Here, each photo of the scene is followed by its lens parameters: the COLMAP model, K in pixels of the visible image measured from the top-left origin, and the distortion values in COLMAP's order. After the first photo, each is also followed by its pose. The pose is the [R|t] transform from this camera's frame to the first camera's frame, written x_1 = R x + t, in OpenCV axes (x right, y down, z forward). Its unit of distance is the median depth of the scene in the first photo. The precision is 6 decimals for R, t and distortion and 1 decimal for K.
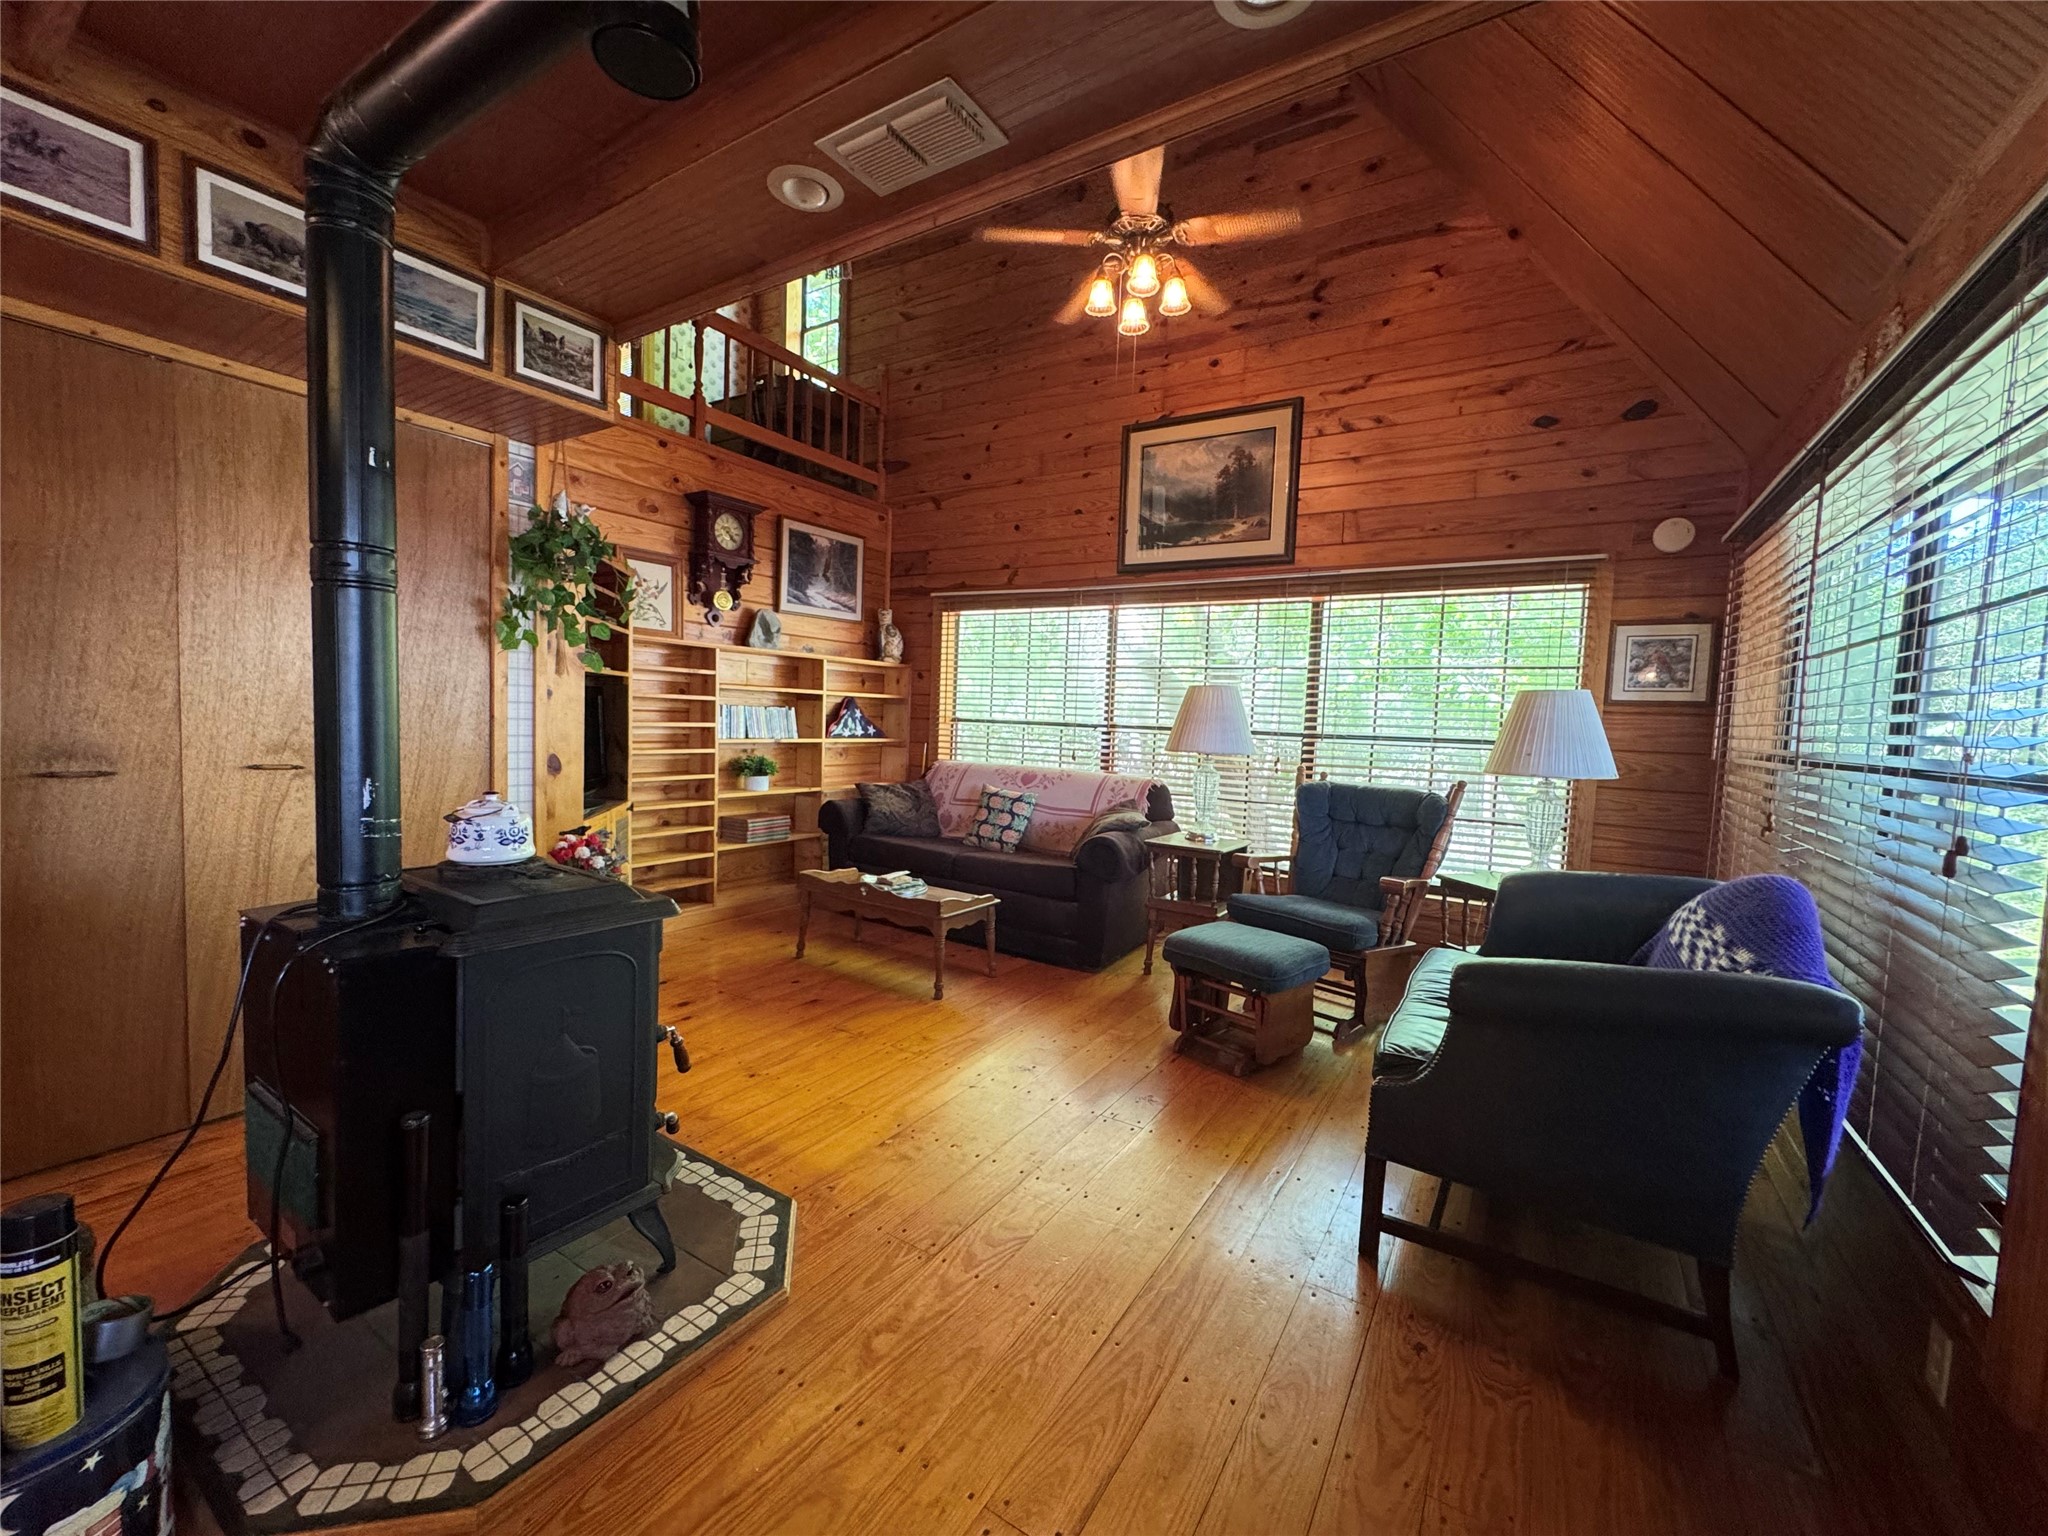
lens RADIAL K [[820.0, 0, 1025.3], [0, 820.0, 762.4], [0, 0, 1]] dist [-0.004394, -0.000216]
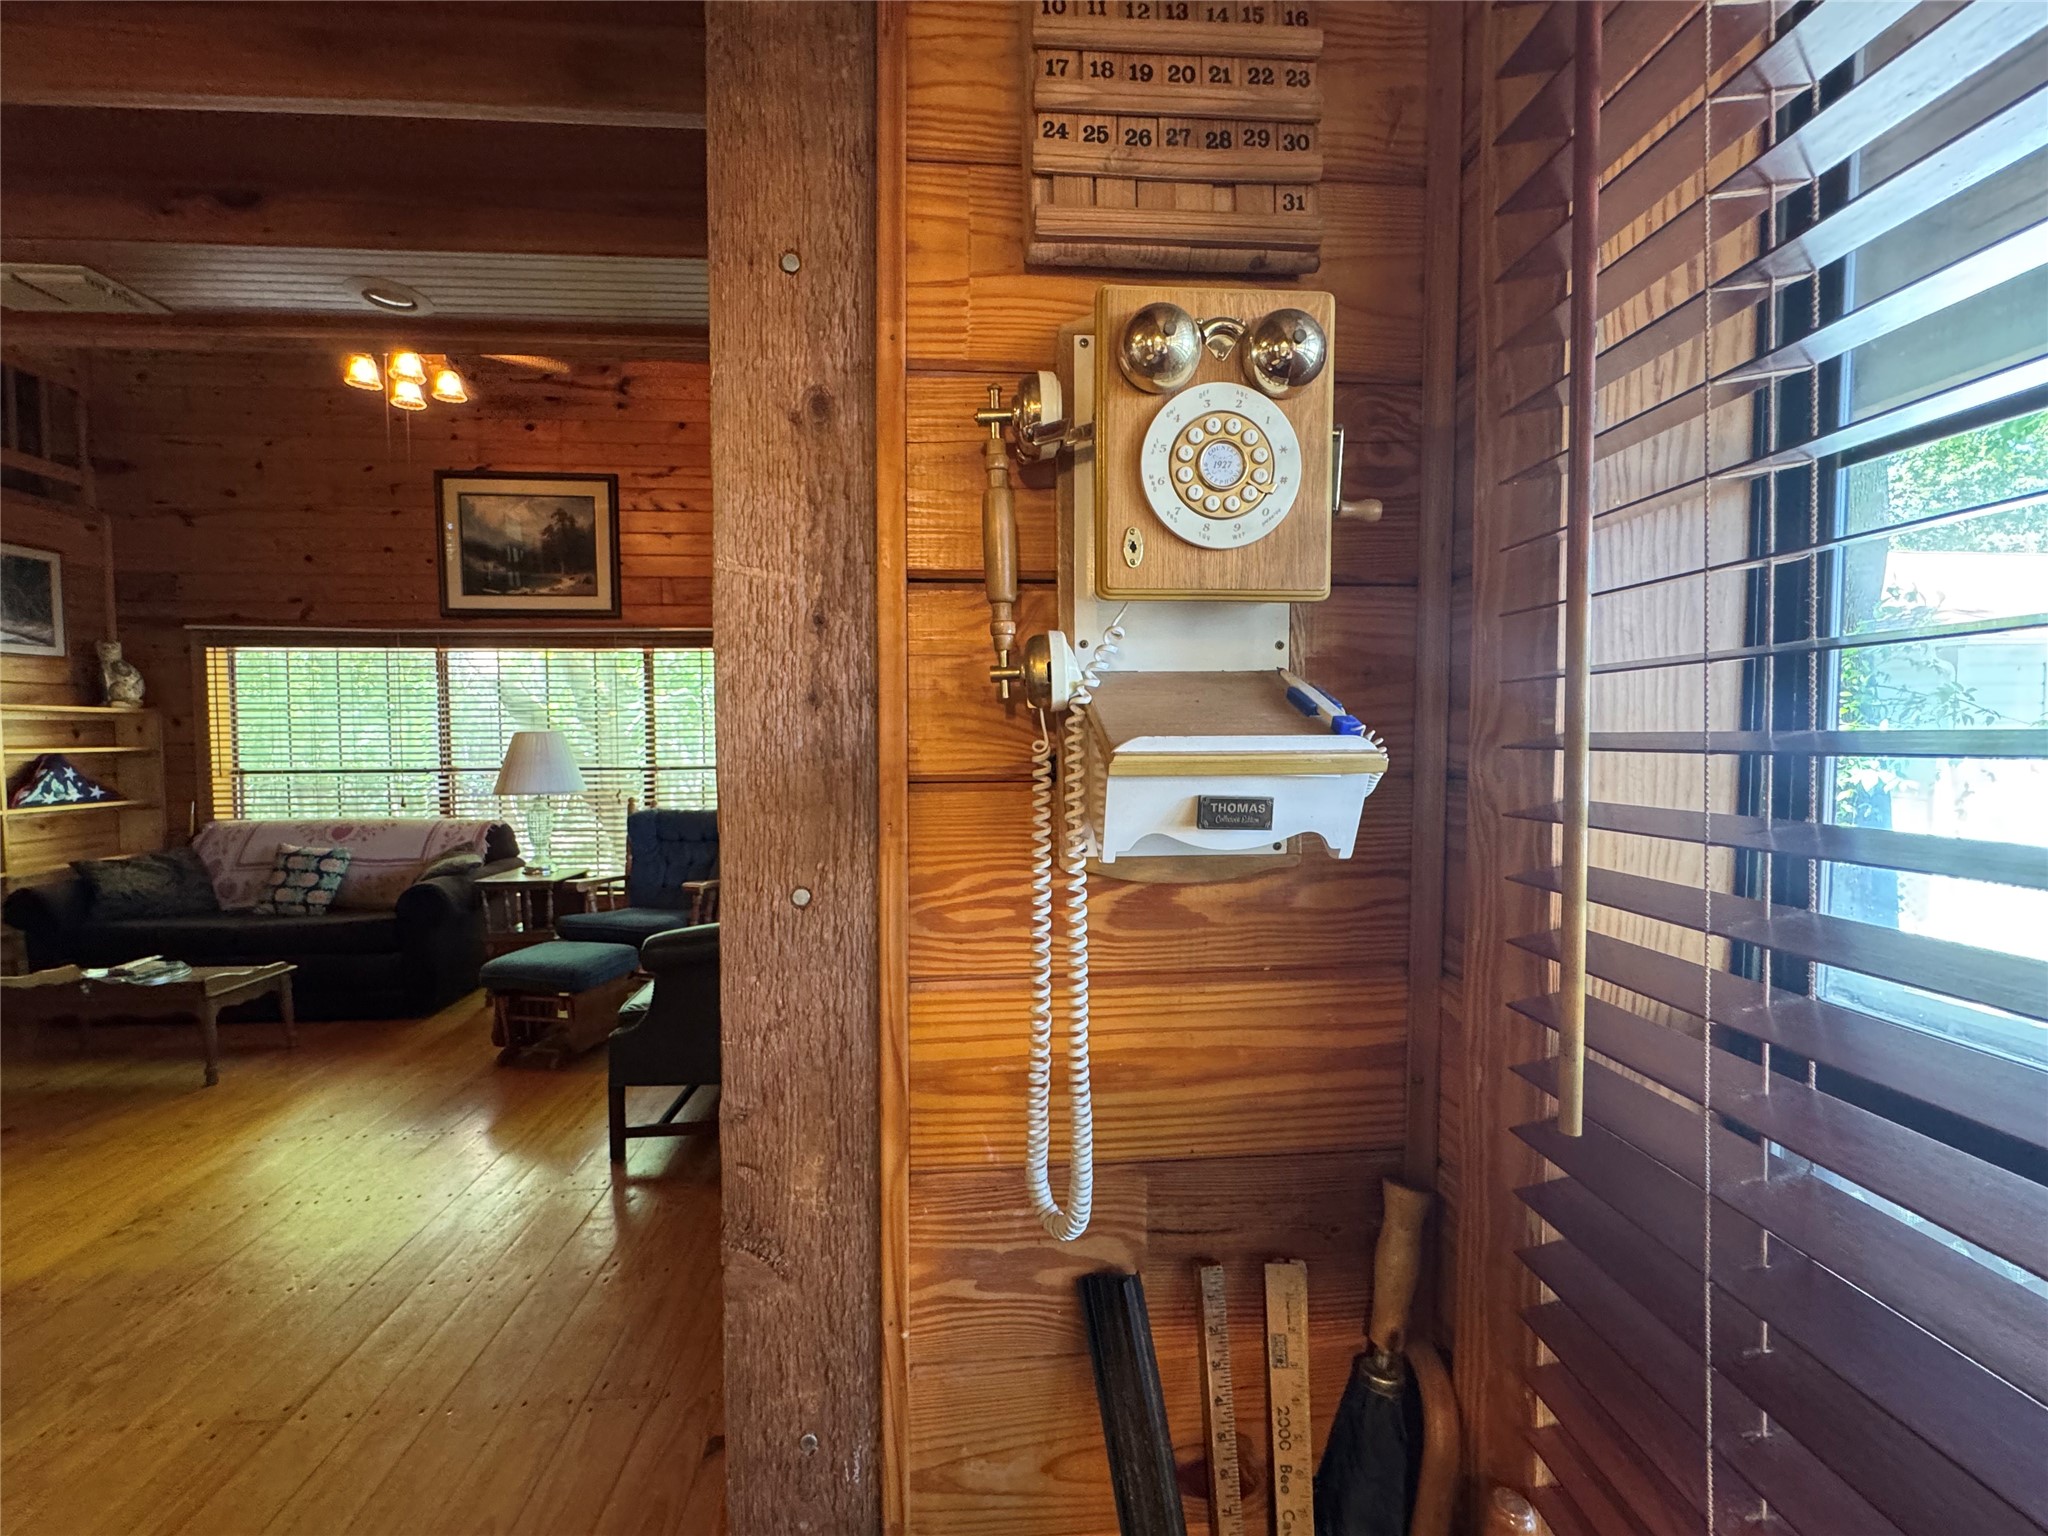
lens RADIAL K [[820.0, 0, 1027.9], [0, 820.0, 768.0], [0, 0, 1]] dist [-0.004394, -0.000216]
pose [[0.797269, -0.068173, 0.599762, 0.080758], [0.071061, 0.997293, 0.018898, -0.017103], [-0.599427, 0.027553, 0.799955, -0.242161]]
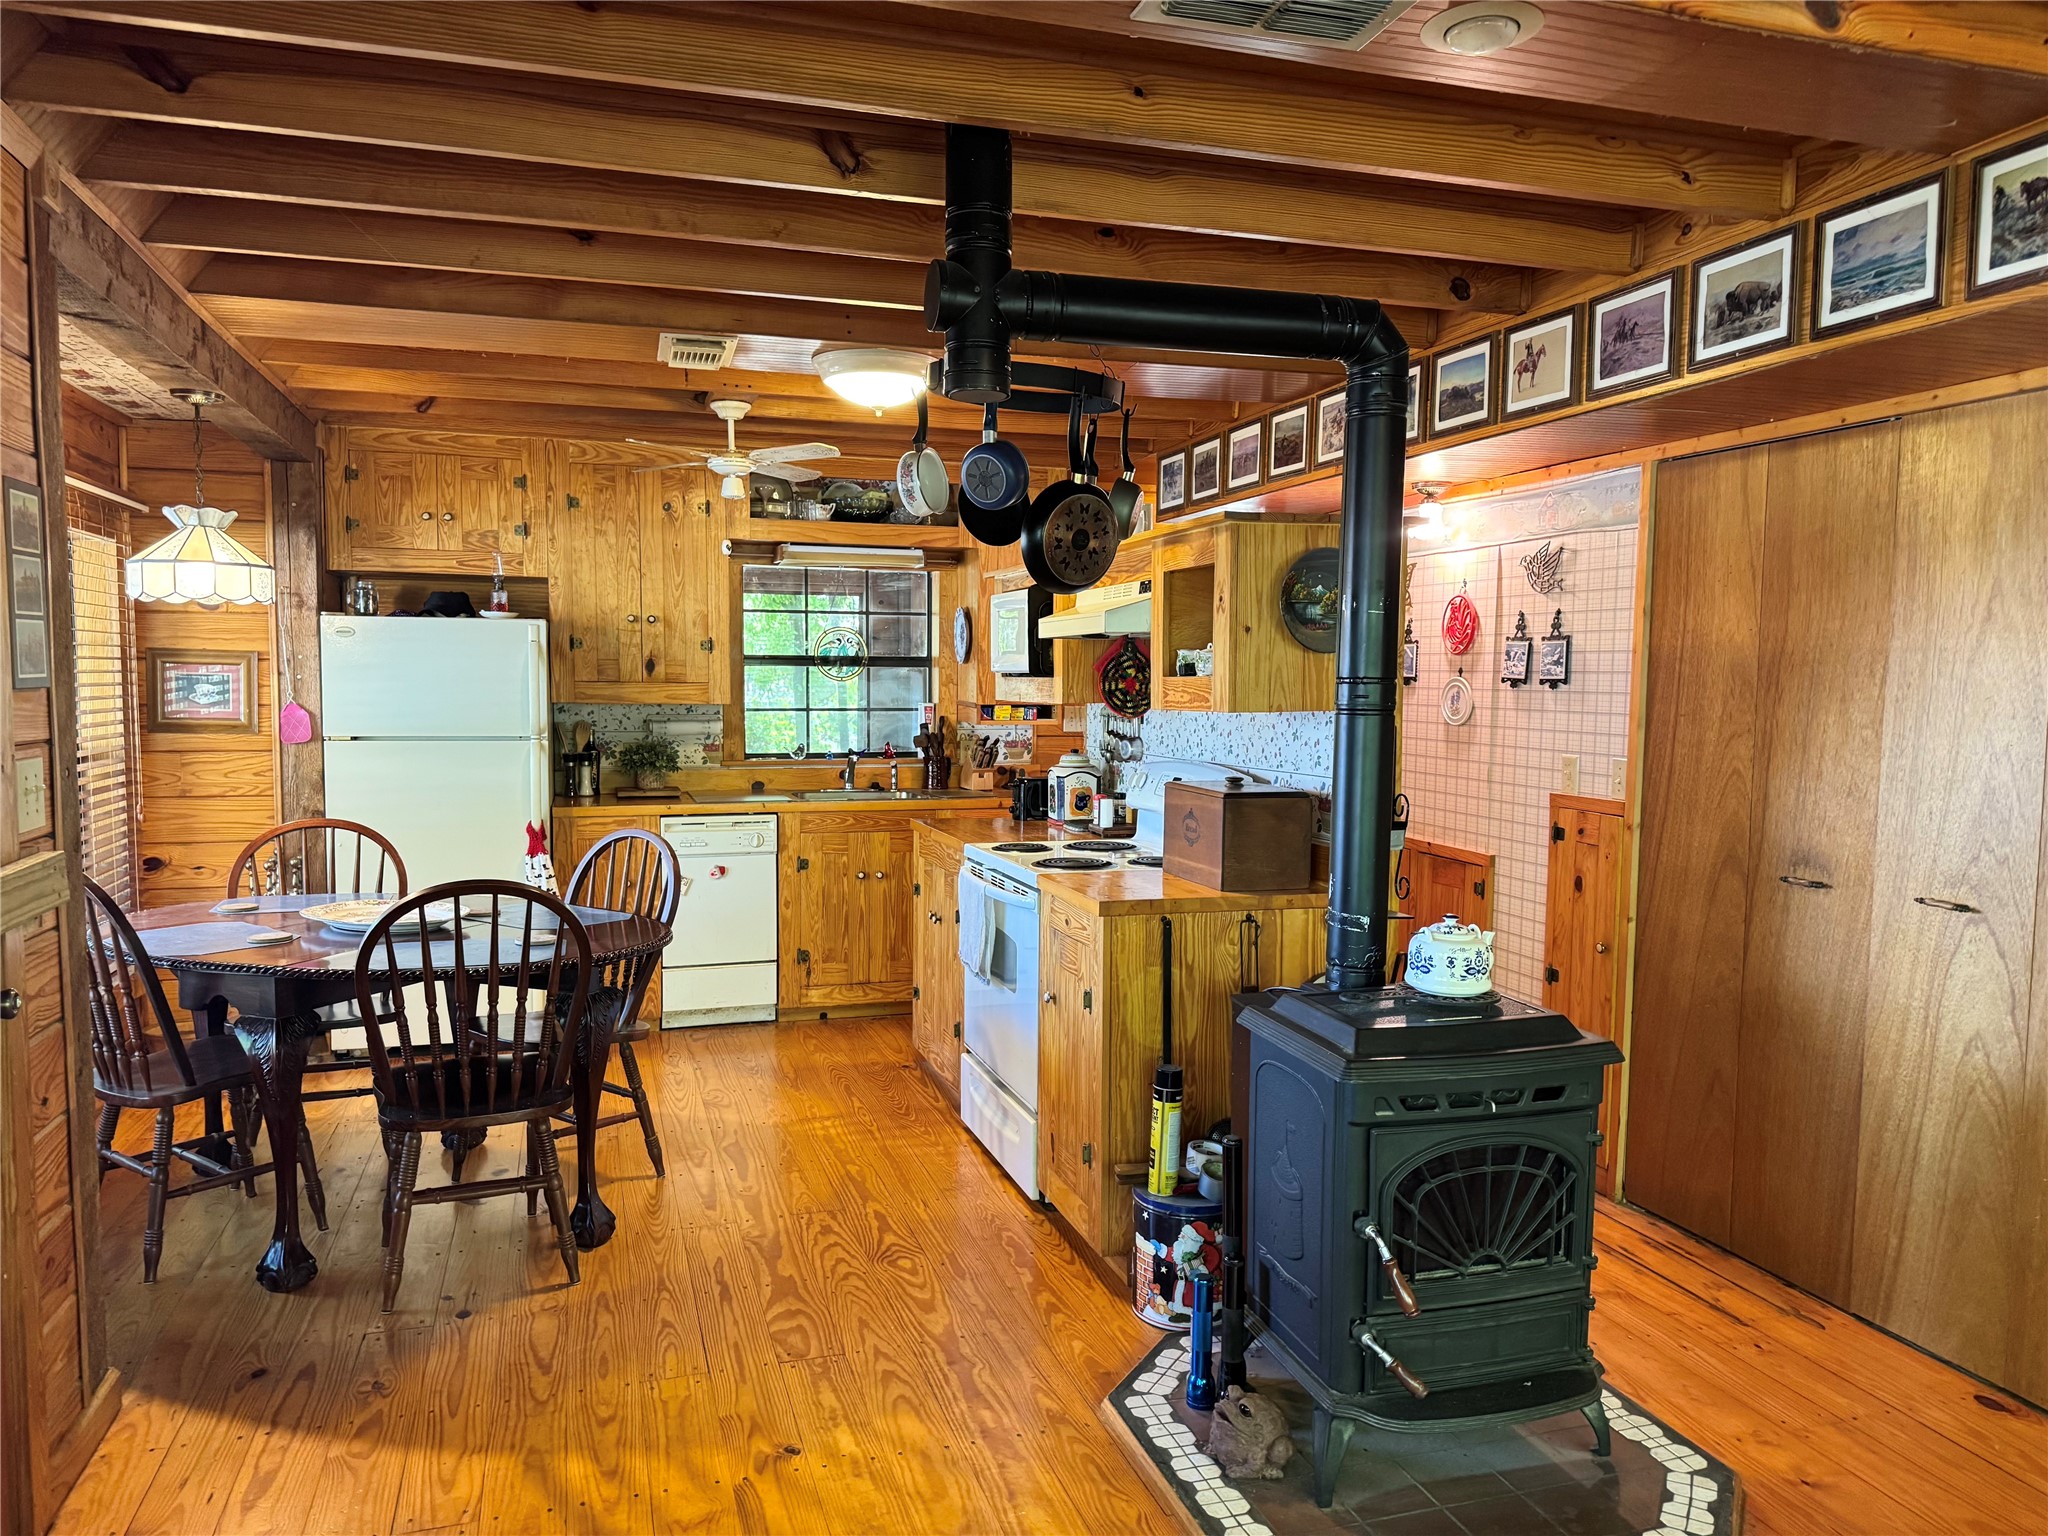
lens RADIAL K [[1445.8, 0, 1034.9], [0, 1445.8, 765.0], [0, 0, 1]] dist [0.077646, -0.083334]
pose [[-0.638544, 0.004421, -0.769572, 0.351135], [-0.077240, 0.994566, 0.069802, -0.081403], [0.765699, 0.104014, -0.634733, 0.645767]]
